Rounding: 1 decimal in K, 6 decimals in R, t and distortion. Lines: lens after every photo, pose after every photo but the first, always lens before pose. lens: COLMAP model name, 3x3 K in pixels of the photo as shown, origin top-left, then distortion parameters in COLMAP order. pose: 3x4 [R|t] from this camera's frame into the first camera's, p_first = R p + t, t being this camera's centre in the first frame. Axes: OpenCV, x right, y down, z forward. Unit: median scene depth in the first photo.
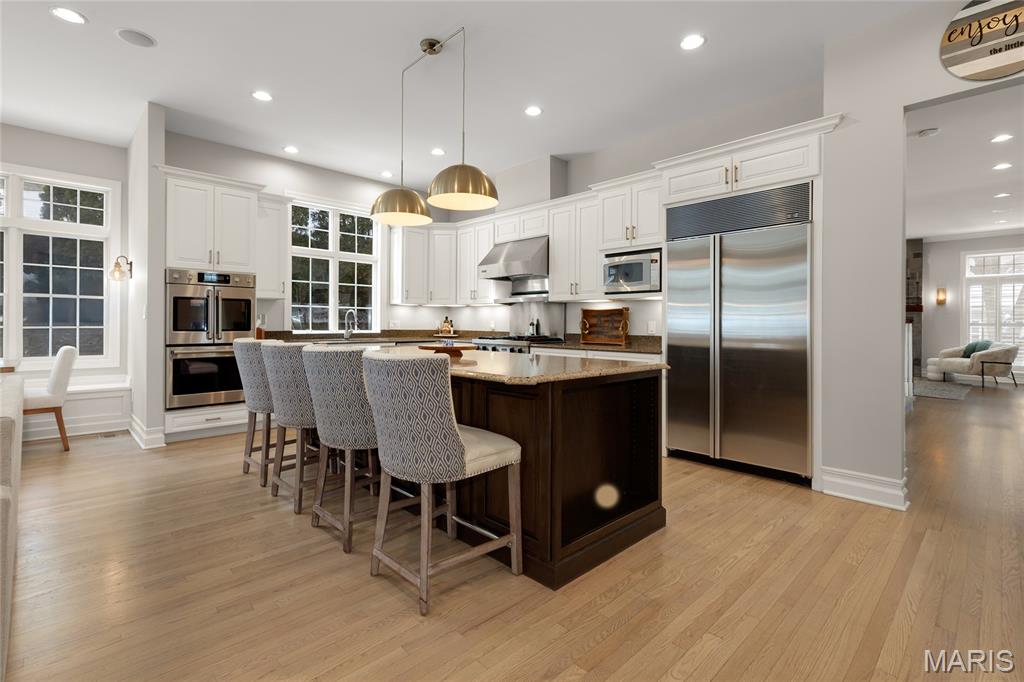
lens RADIAL K [[468.1, 0, 511.2], [0, 468.1, 321.3], [0, 0, 1]] dist [0.002390, 0.000410]
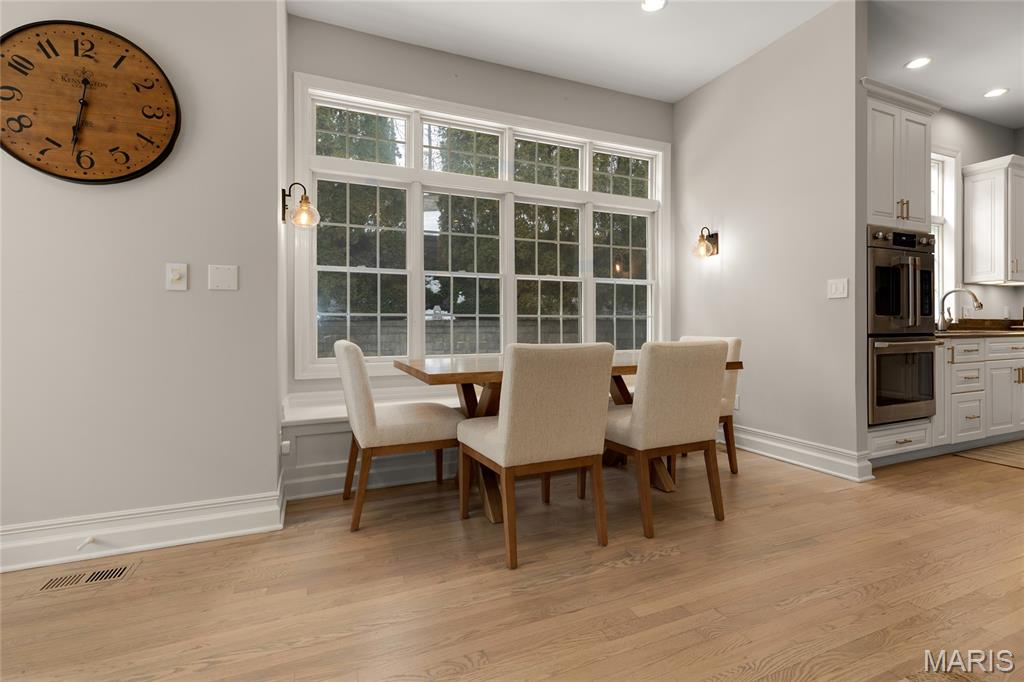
lens RADIAL K [[468.1, 0, 511.2], [0, 468.1, 321.3], [0, 0, 1]] dist [0.002390, 0.000410]
pose [[0.932874, -0.016072, -0.359844, -0.775729], [0.013150, 0.999858, -0.010564, 0.024548], [0.359962, 0.005123, 0.932953, 0.115800]]
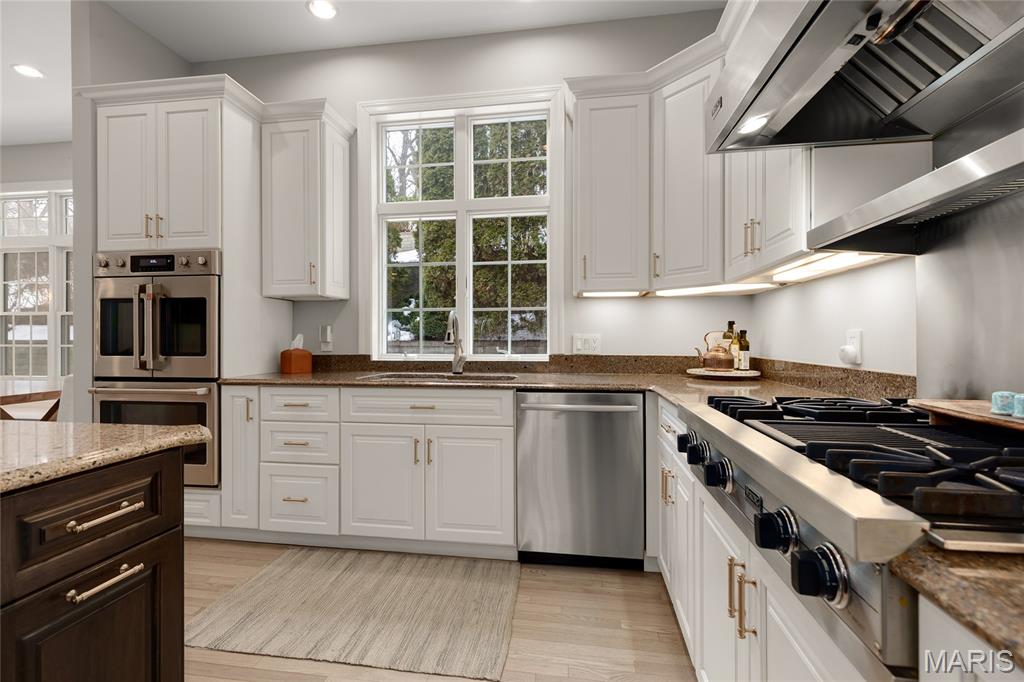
lens RADIAL K [[457.1, 0, 508.5], [0, 457.1, 339.6], [0, 0, 1]] dist [0.000736, -0.000021]
pose [[0.601498, -0.004512, -0.798862, 0.058881], [0.007959, 0.999968, 0.000345, 0.003905], [0.798835, -0.006565, 0.601515, 0.843234]]
